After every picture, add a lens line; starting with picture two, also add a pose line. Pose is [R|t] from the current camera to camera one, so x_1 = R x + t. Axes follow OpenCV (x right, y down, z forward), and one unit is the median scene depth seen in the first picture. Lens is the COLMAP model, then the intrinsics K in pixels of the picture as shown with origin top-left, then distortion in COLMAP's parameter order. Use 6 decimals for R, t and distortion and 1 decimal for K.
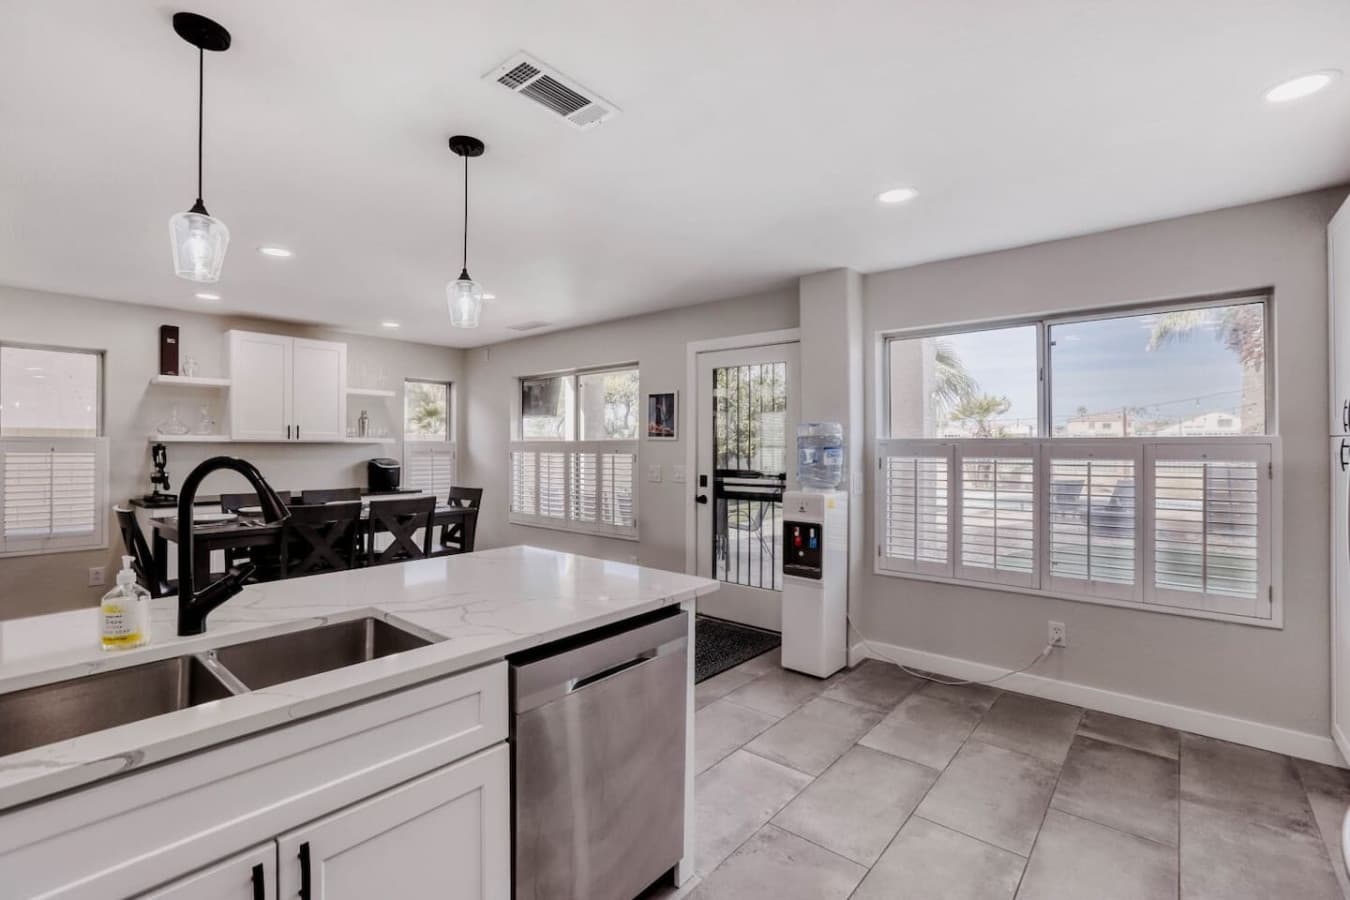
lens RADIAL K [[613.3, 0, 683.2], [0, 613.3, 450.4], [0, 0, 1]] dist [-0.027542, 0.002436]
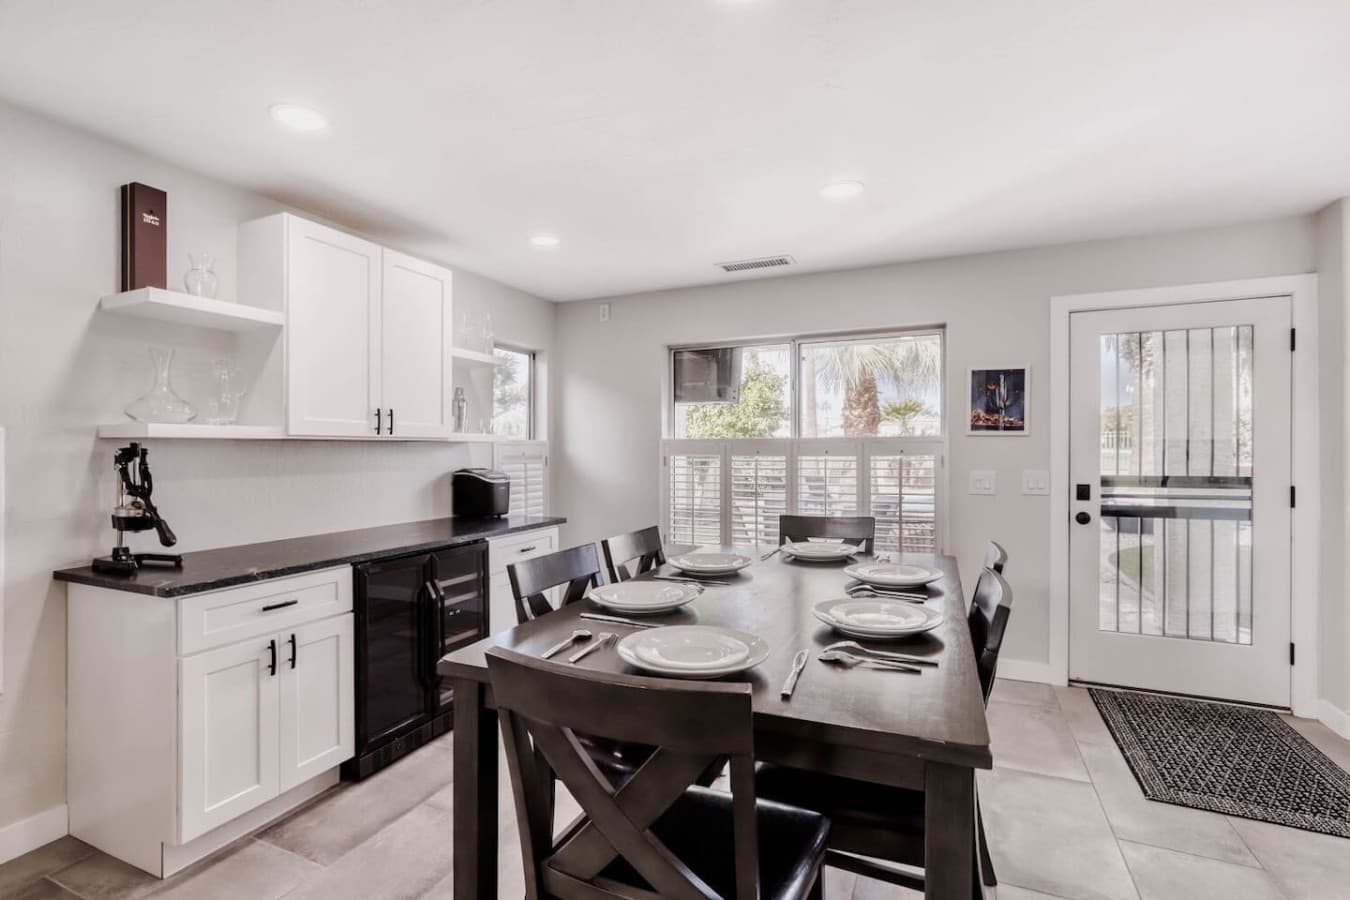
lens RADIAL K [[613.3, 0, 675.3], [0, 613.3, 453.0], [0, 0, 1]] dist [-0.027542, 0.002436]
pose [[0.958597, -0.007734, 0.284661, -0.587035], [0.008163, 0.999967, -0.000320, 0.000383], [-0.284649, 0.002631, 0.958628, 0.437595]]
